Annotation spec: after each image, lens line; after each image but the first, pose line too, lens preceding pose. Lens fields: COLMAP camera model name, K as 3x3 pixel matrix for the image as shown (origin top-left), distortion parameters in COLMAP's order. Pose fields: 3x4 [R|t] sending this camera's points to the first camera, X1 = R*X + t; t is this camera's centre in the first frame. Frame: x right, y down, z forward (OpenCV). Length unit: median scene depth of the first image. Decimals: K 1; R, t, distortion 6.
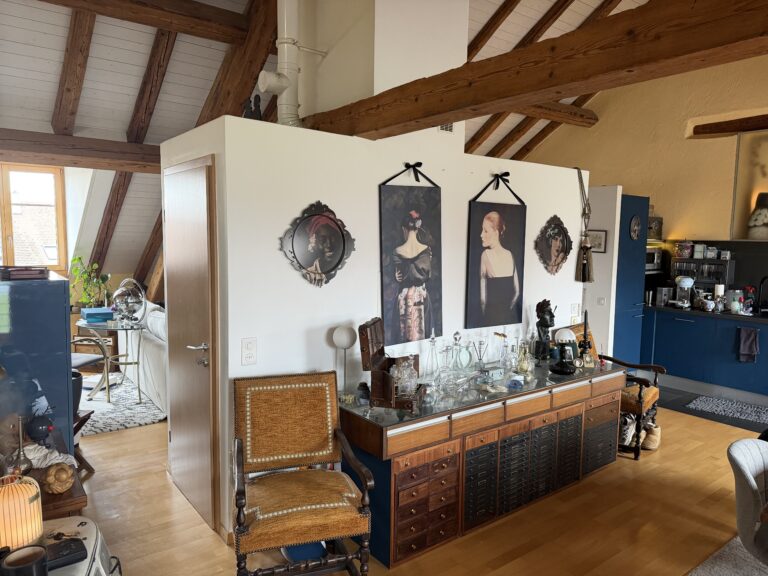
lens RADIAL K [[540.1, 0, 384.6], [0, 540.1, 288.7], [0, 0, 1]] dist [0.003959, -0.001574]
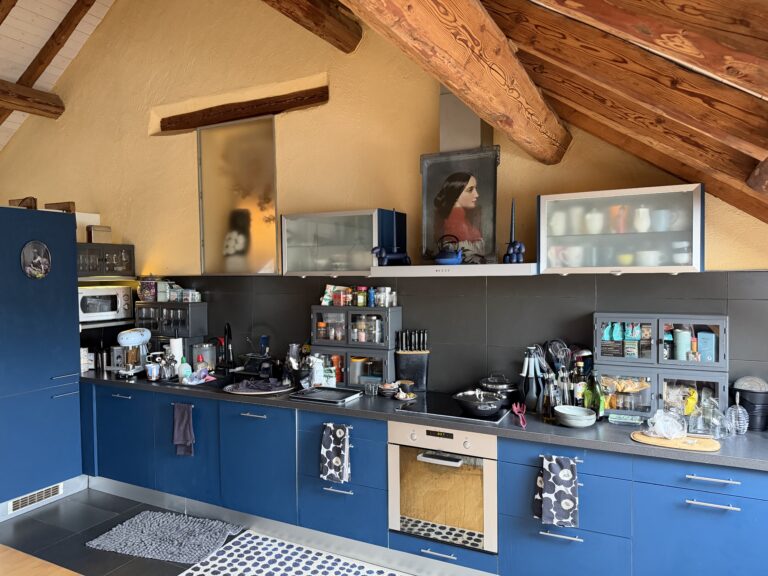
lens RADIAL K [[540.1, 0, 384.1], [0, 540.1, 288.0], [0, 0, 1]] dist [0.003959, -0.001574]
pose [[0.909775, -0.039022, 0.413263, 0.559546], [0.067193, 0.996286, -0.053848, -0.016513], [-0.409627, 0.076758, 0.909018, 0.246433]]
